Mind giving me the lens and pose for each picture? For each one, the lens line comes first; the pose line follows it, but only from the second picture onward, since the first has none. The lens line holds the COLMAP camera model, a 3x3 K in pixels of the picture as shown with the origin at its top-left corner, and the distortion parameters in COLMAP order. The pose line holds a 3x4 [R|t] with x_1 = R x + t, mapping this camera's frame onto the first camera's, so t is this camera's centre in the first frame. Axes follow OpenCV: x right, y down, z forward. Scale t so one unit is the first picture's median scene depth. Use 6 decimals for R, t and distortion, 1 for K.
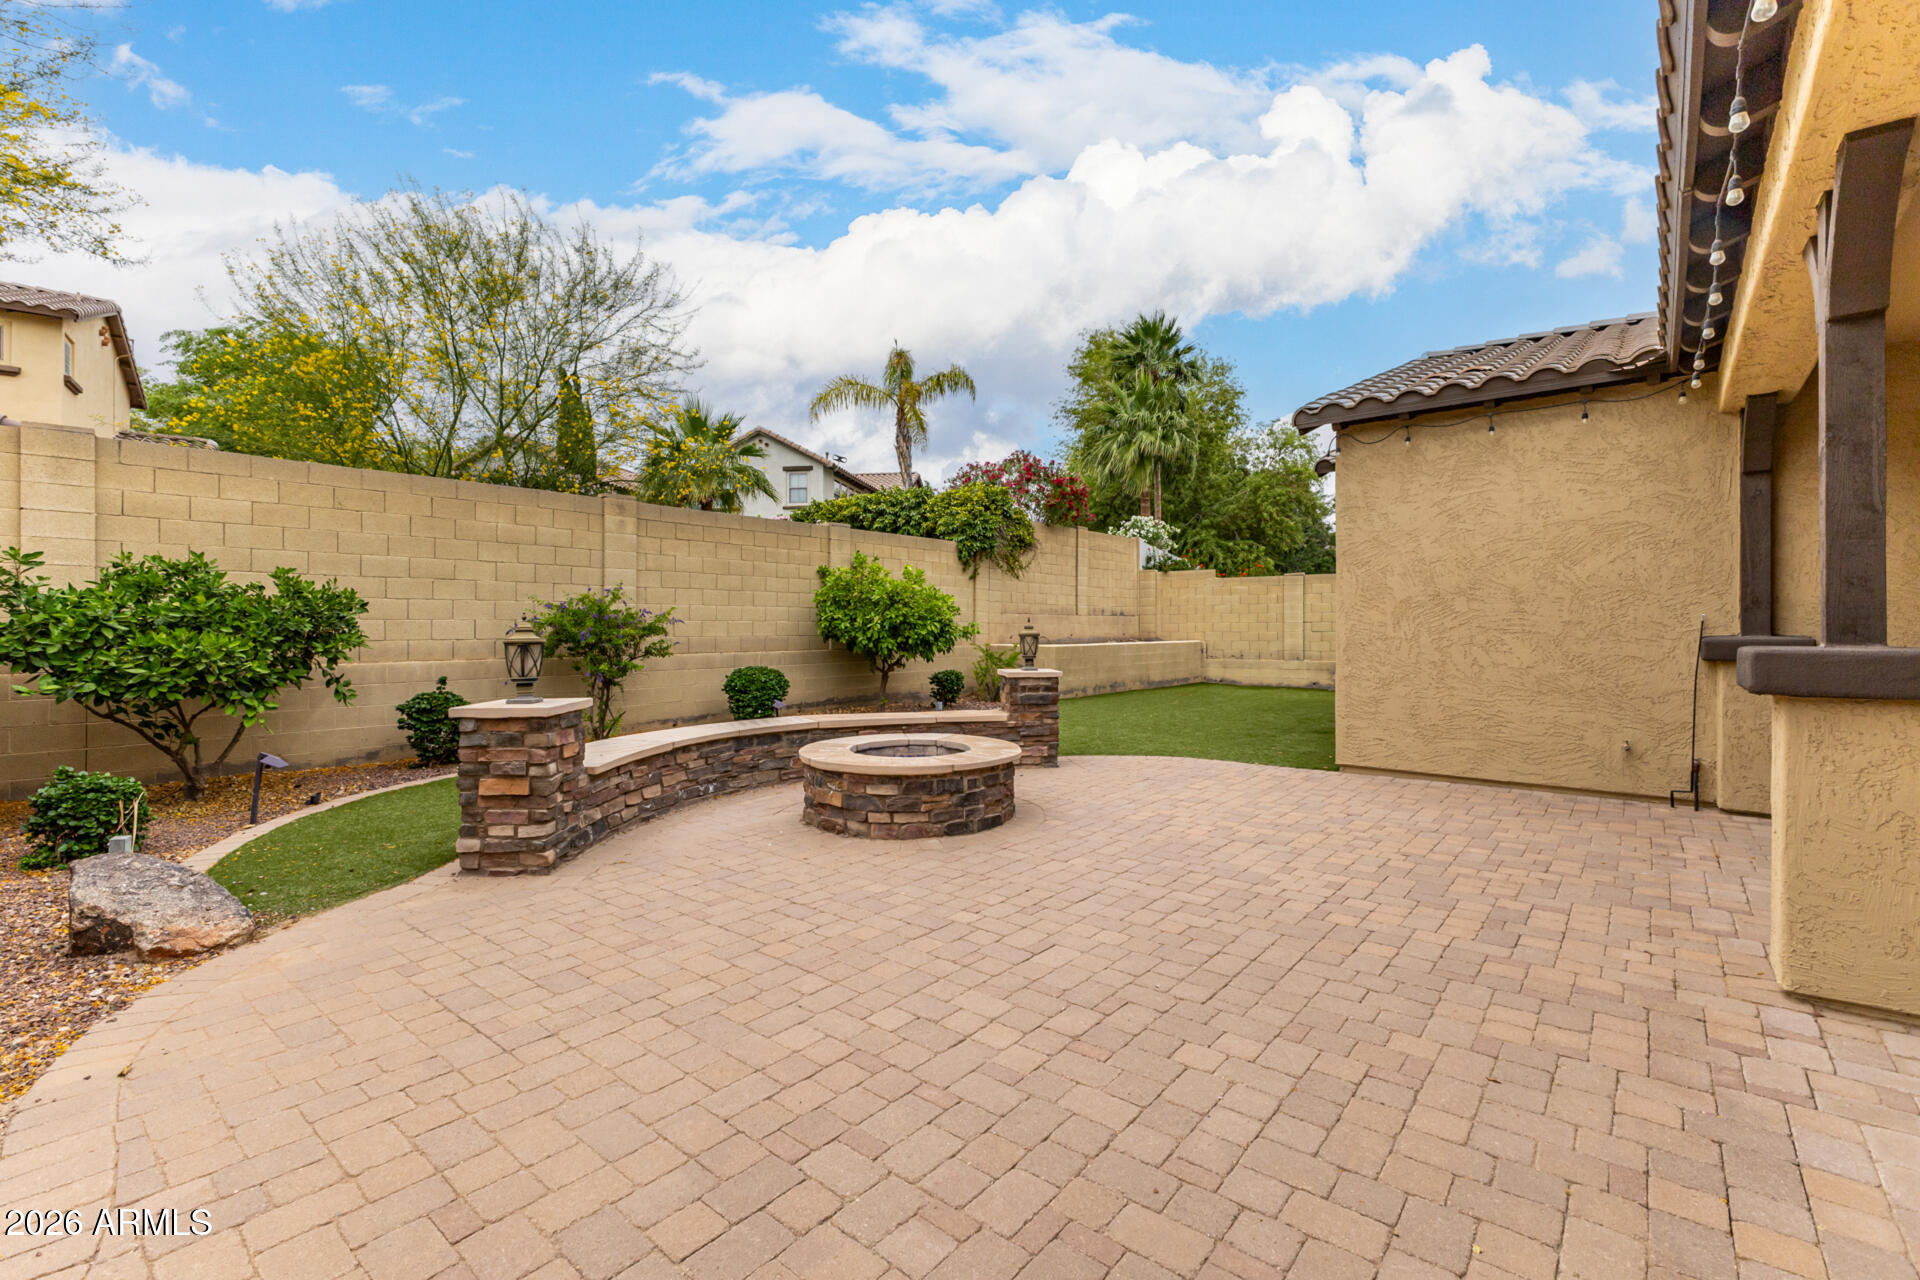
lens RADIAL K [[843.1, 0, 953.8], [0, 843.1, 635.1], [0, 0, 1]] dist [0.006551, -0.001761]
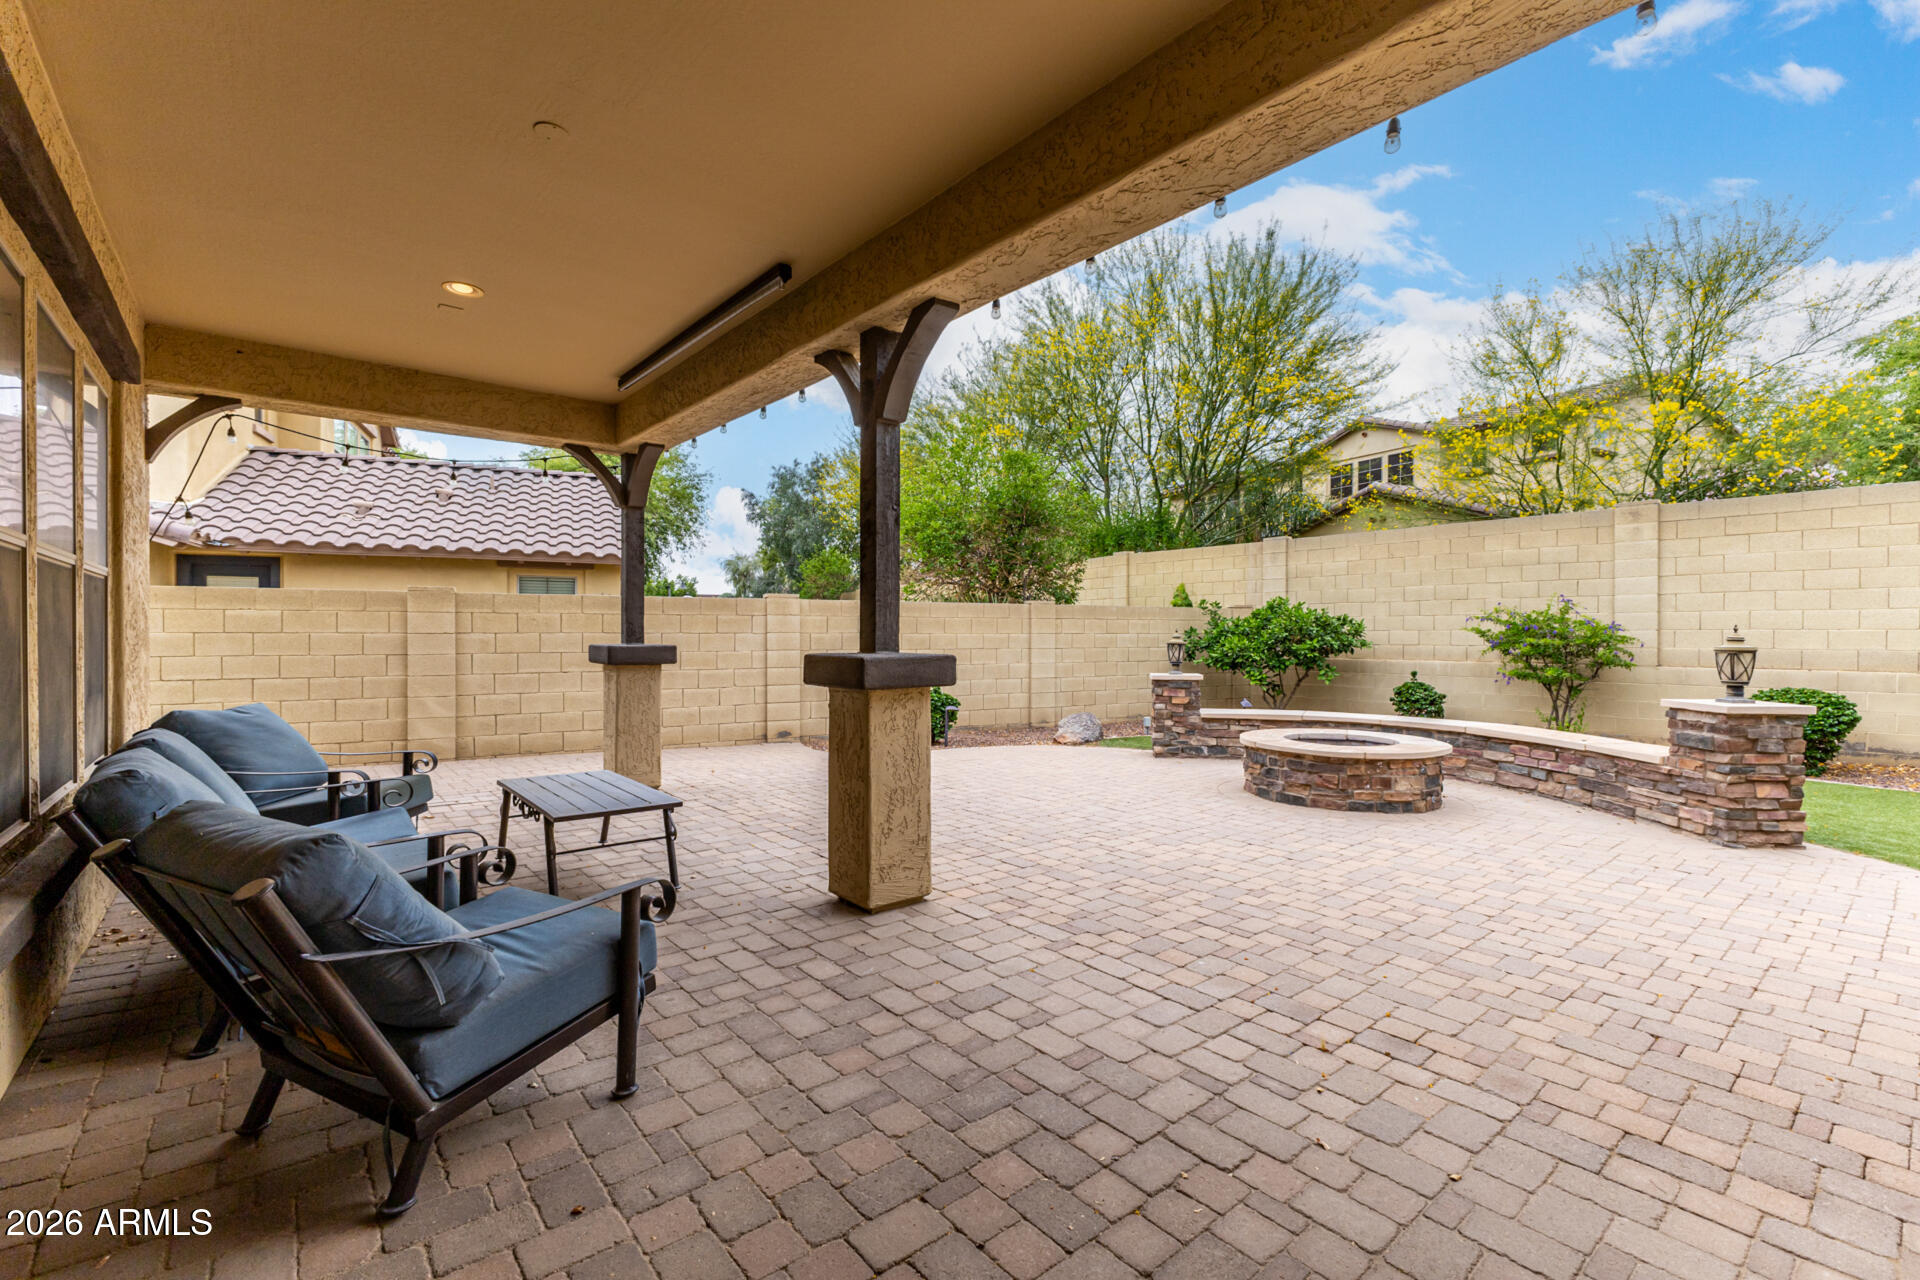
lens RADIAL K [[843.1, 0, 956.0], [0, 843.1, 640.3], [0, 0, 1]] dist [0.006551, -0.001761]
pose [[-0.196644, 0.009811, -0.980426, 1.315080], [-0.008482, 0.999895, 0.011707, -0.016908], [0.980438, 0.010618, -0.196540, 0.756751]]
